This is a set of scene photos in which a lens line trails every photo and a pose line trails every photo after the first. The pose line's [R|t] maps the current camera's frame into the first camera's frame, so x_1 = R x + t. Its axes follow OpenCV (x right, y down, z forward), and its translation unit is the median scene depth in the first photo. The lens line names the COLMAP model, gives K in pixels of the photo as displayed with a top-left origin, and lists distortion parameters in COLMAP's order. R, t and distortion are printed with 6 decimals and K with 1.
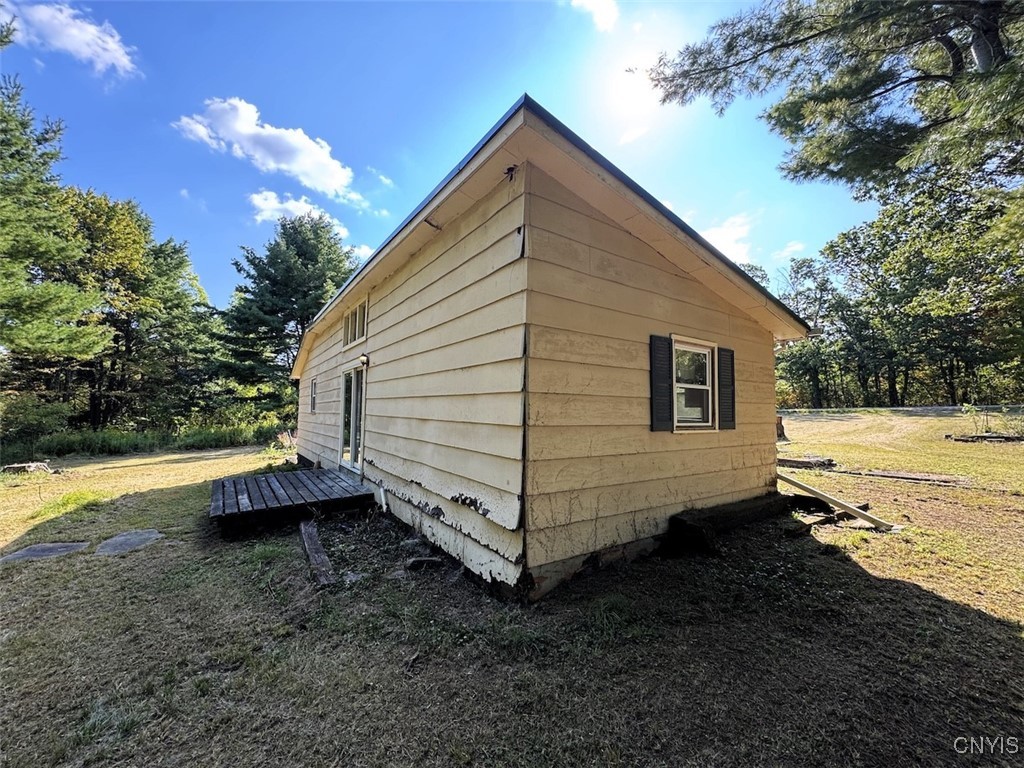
lens RADIAL K [[411.1, 0, 507.5], [0, 411.1, 380.1], [0, 0, 1]] dist [-0.001601, -0.000442]
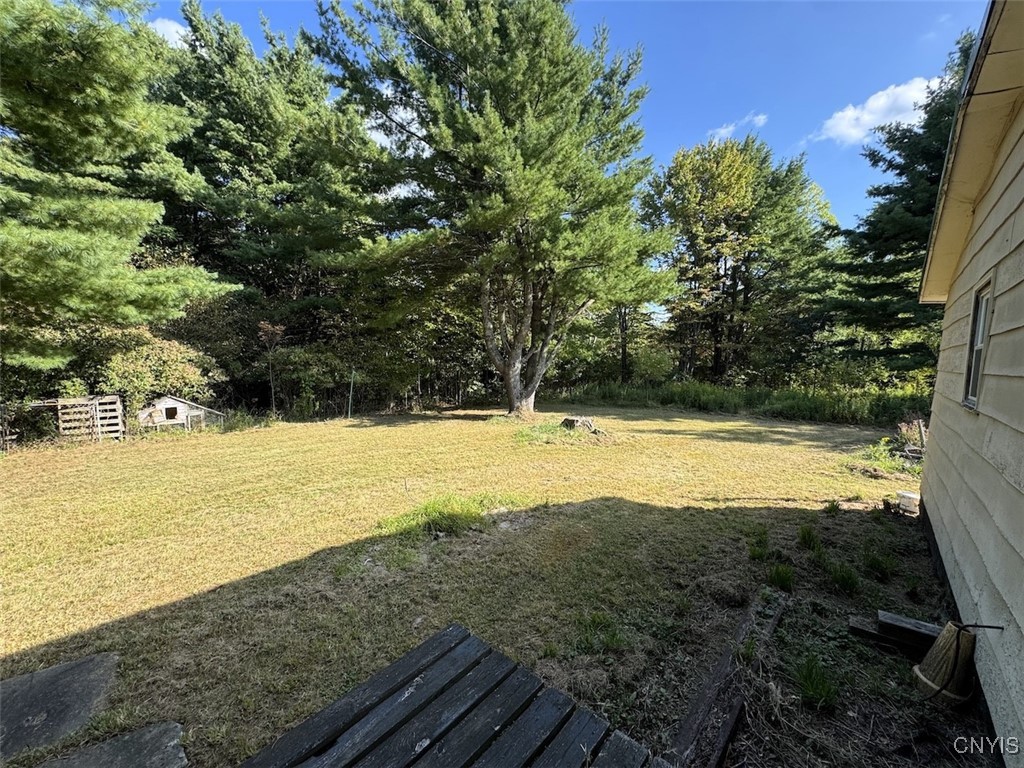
lens RADIAL K [[411.1, 0, 518.6], [0, 411.1, 383.8], [0, 0, 1]] dist [-0.001601, -0.000442]
pose [[0.240390, 0.087554, -0.966720, -0.105804], [0.033789, 0.994565, 0.098478, 0.009551], [0.970088, -0.056337, 0.236126, 0.243586]]
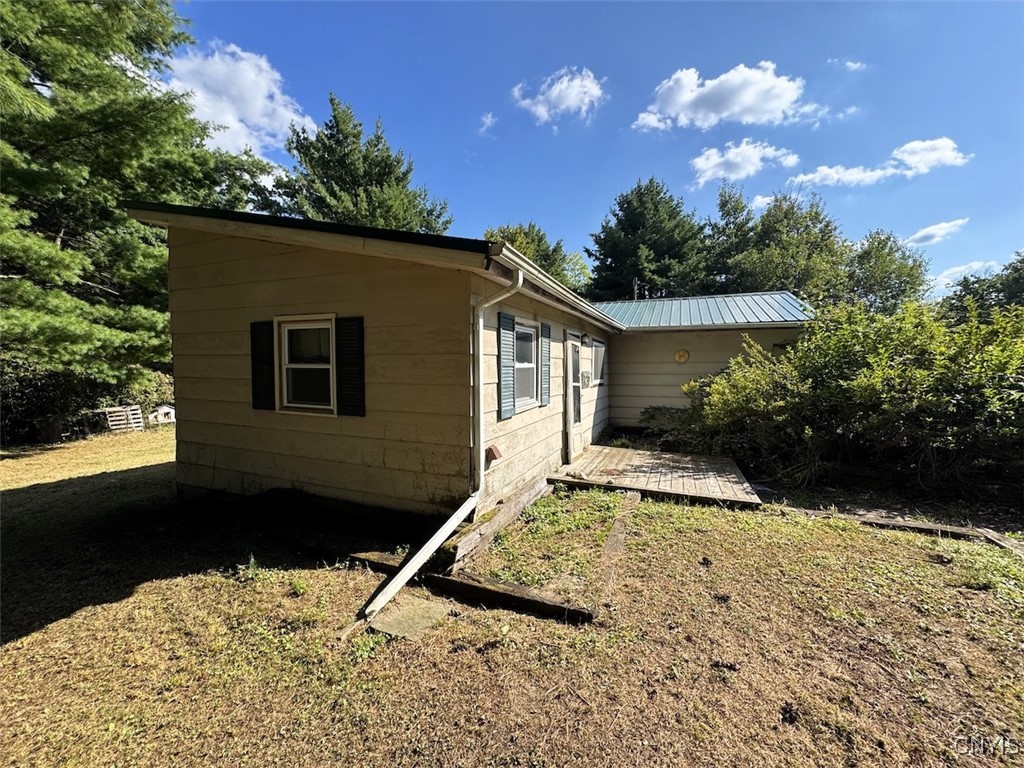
lens RADIAL K [[411.1, 0, 514.8], [0, 411.1, 383.6], [0, 0, 1]] dist [-0.001601, -0.000442]
pose [[0.544165, 0.029556, -0.838457, 0.232177], [0.065050, 0.994884, 0.077288, 0.002003], [0.836453, -0.096599, 0.539459, 0.136819]]
